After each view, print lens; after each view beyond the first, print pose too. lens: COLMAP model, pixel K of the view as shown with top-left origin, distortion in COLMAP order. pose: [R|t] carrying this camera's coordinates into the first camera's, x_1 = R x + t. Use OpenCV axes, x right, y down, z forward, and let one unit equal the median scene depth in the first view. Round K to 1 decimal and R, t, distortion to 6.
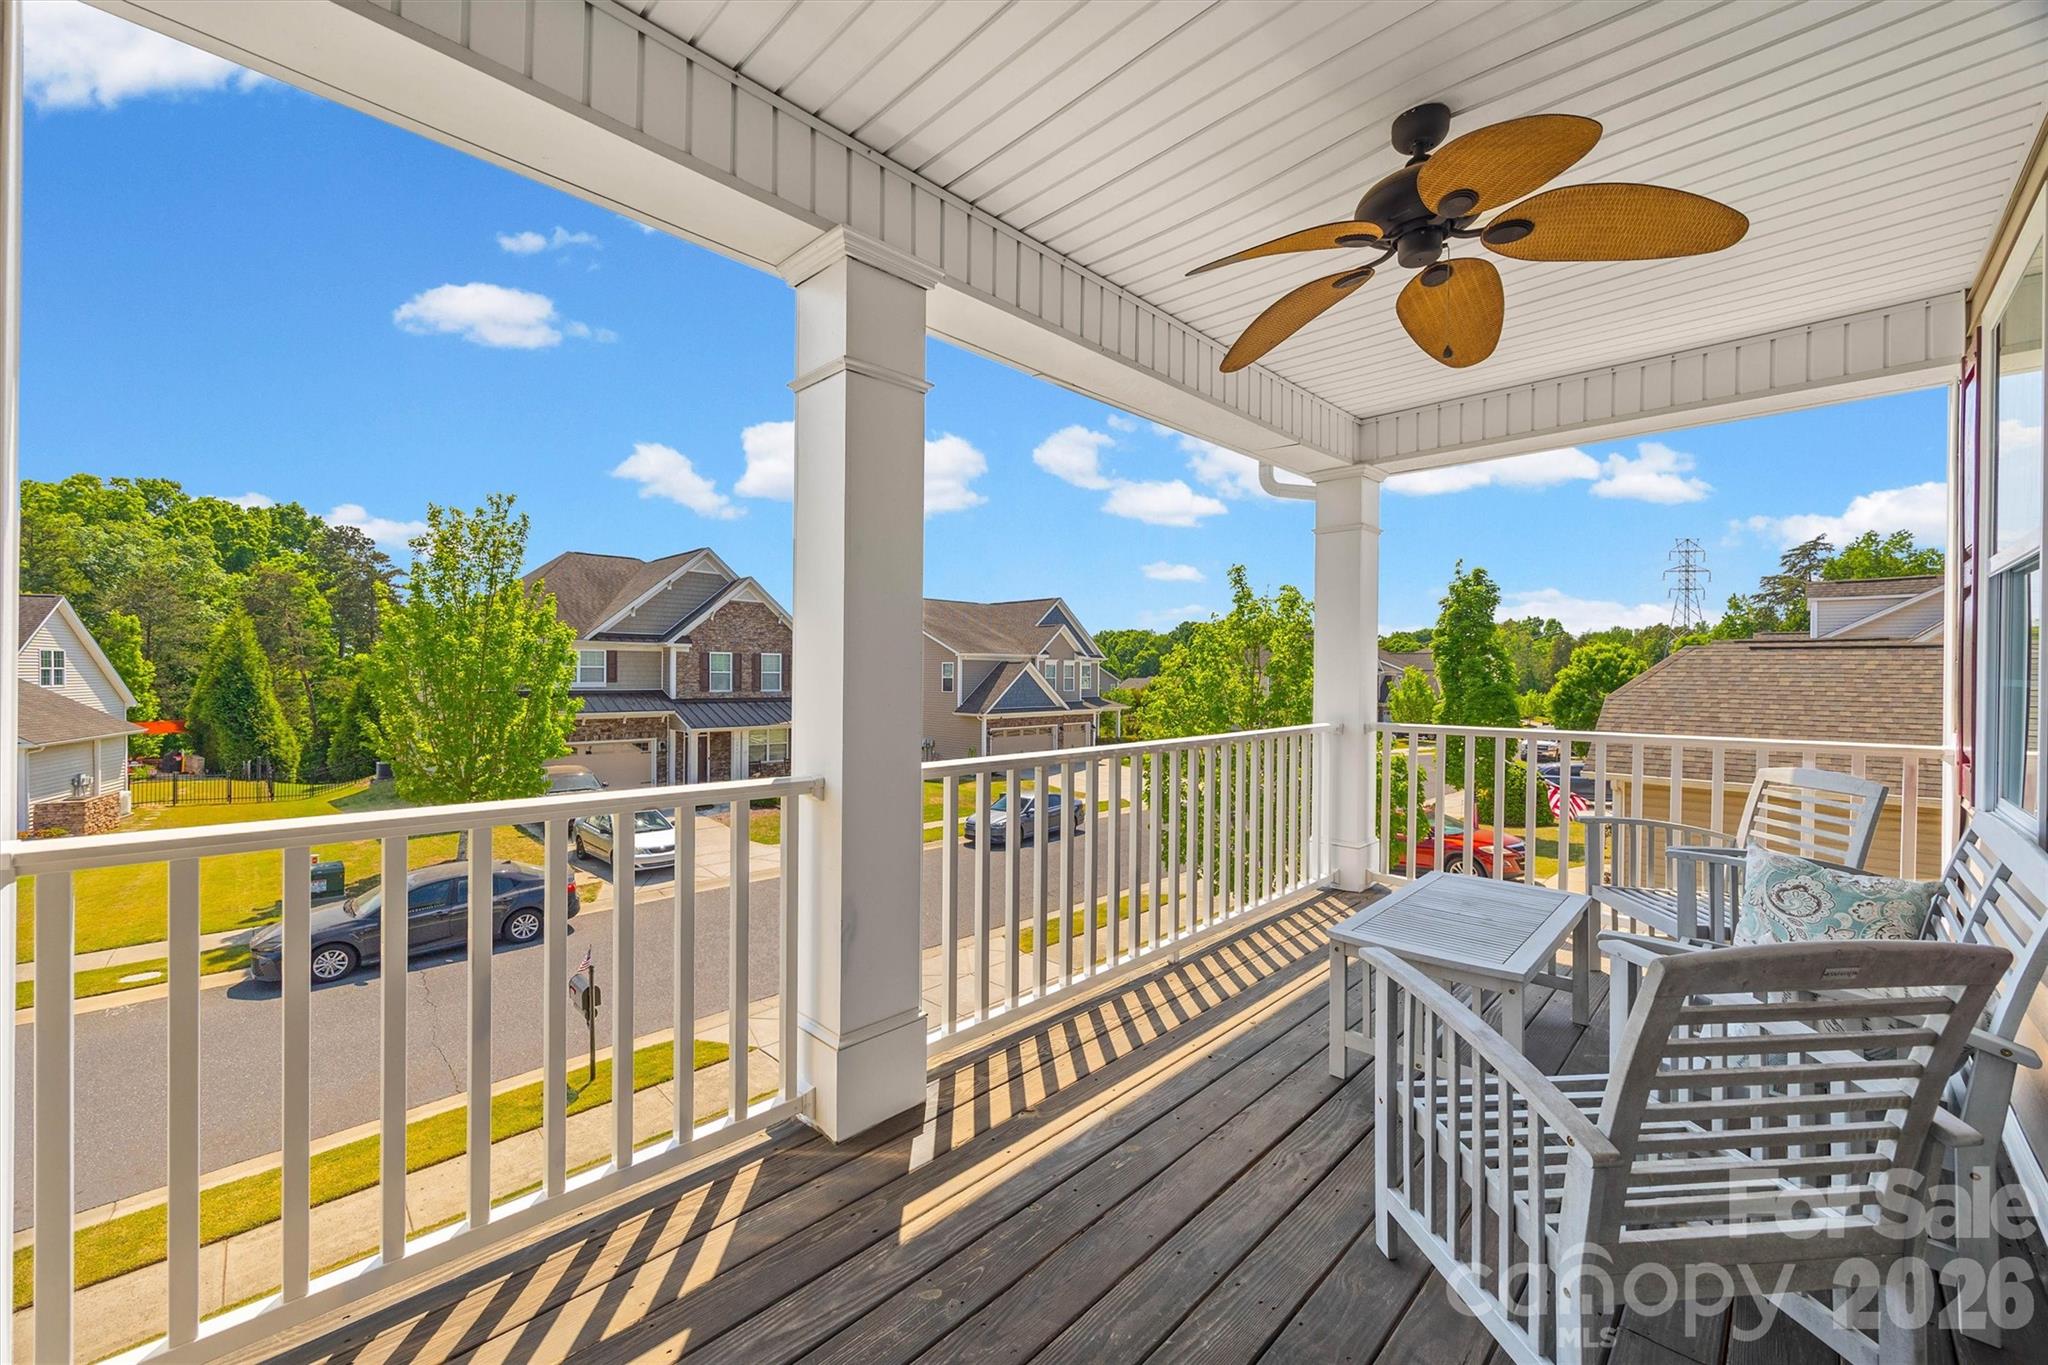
lens RADIAL K [[786.1, 0, 1011.3], [0, 786.1, 673.9], [0, 0, 1]] dist [-0.003084, -0.000164]
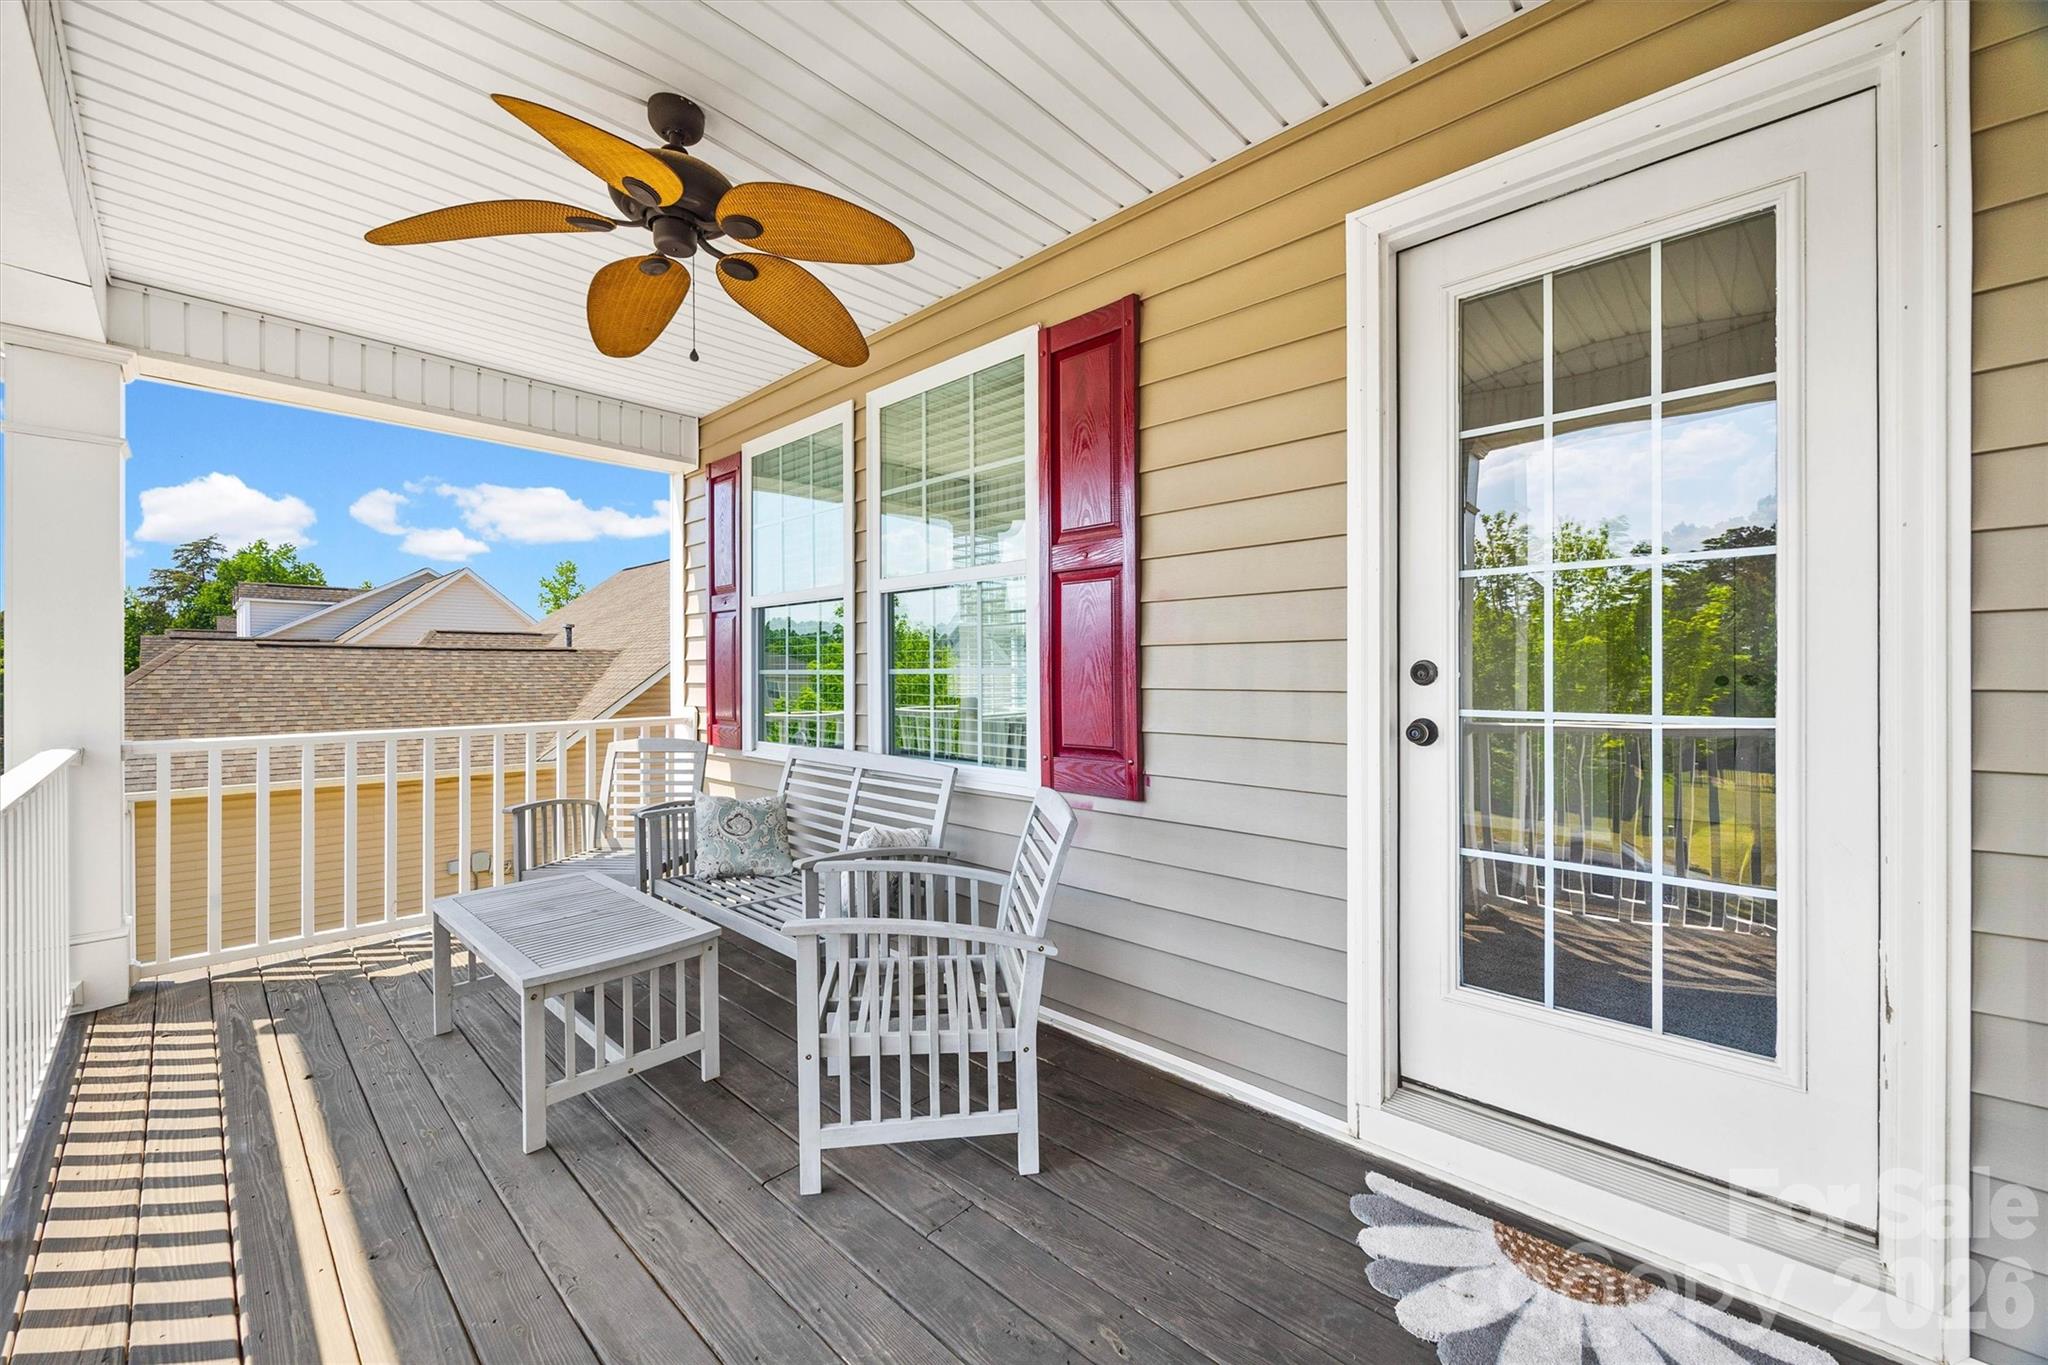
lens RADIAL K [[786.1, 0, 1011.3], [0, 786.1, 673.9], [0, 0, 1]] dist [-0.003084, -0.000164]
pose [[-0.029241, -0.005716, 0.999556, -0.074422], [0.004285, 0.999974, 0.005844, 0.001241], [-0.999563, 0.004454, -0.029216, 0.090960]]
